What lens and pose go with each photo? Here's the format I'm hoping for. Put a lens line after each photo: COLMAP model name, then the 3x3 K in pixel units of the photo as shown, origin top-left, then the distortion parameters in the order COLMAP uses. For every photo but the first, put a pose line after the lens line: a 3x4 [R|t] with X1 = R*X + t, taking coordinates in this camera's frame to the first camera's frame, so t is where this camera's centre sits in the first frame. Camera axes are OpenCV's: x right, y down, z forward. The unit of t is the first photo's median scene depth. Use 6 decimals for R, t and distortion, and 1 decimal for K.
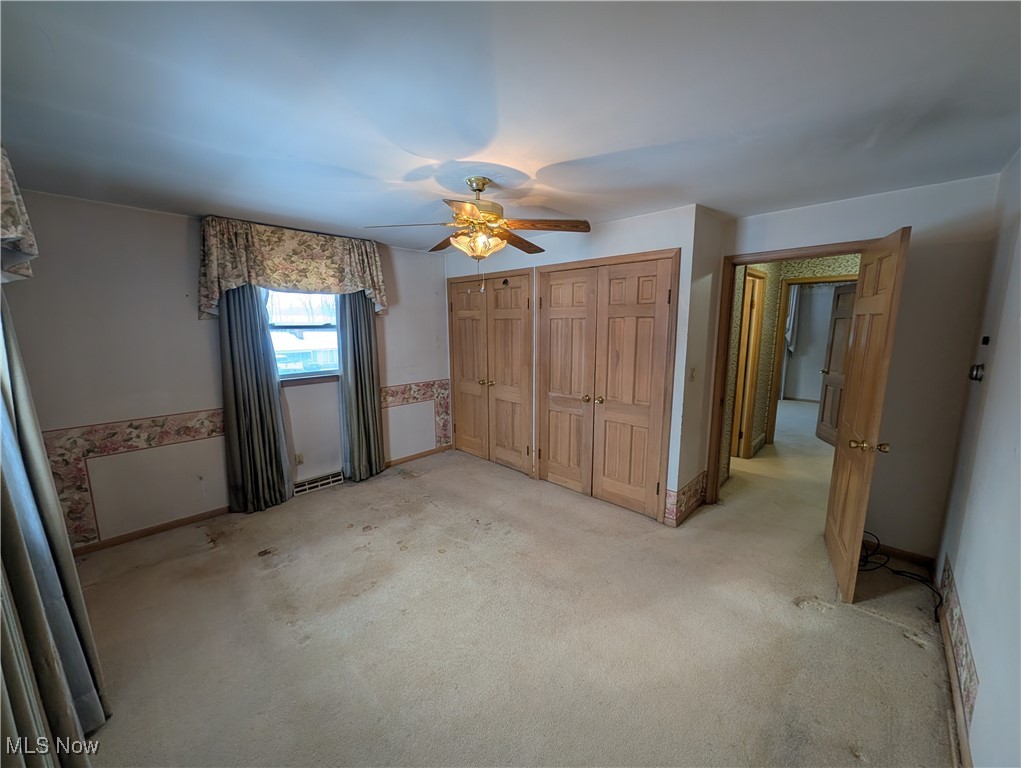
lens RADIAL K [[389.4, 0, 513.4], [0, 389.4, 384.1], [0, 0, 1]] dist [0.001484, 0.000117]
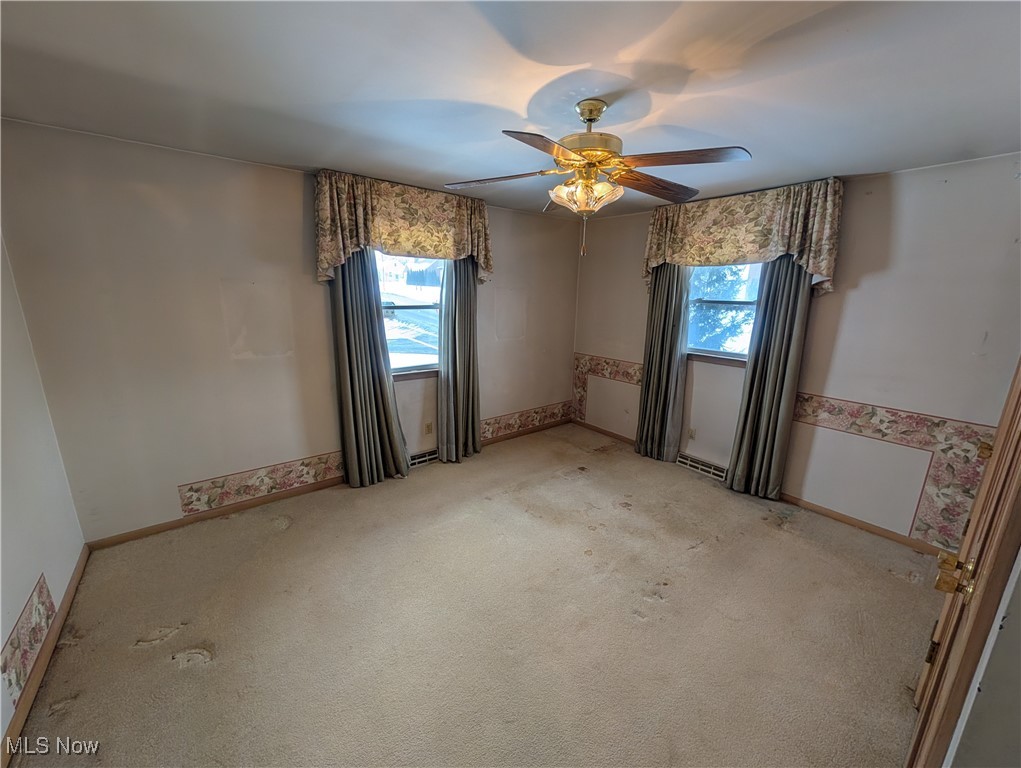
lens RADIAL K [[389.4, 0, 513.4], [0, 389.4, 384.1], [0, 0, 1]] dist [0.001484, 0.000117]
pose [[-0.129215, 0.233227, -0.963799, 0.492172], [-0.172706, 0.951799, 0.253477, -0.115047], [0.976461, 0.199207, -0.082707, 0.653866]]
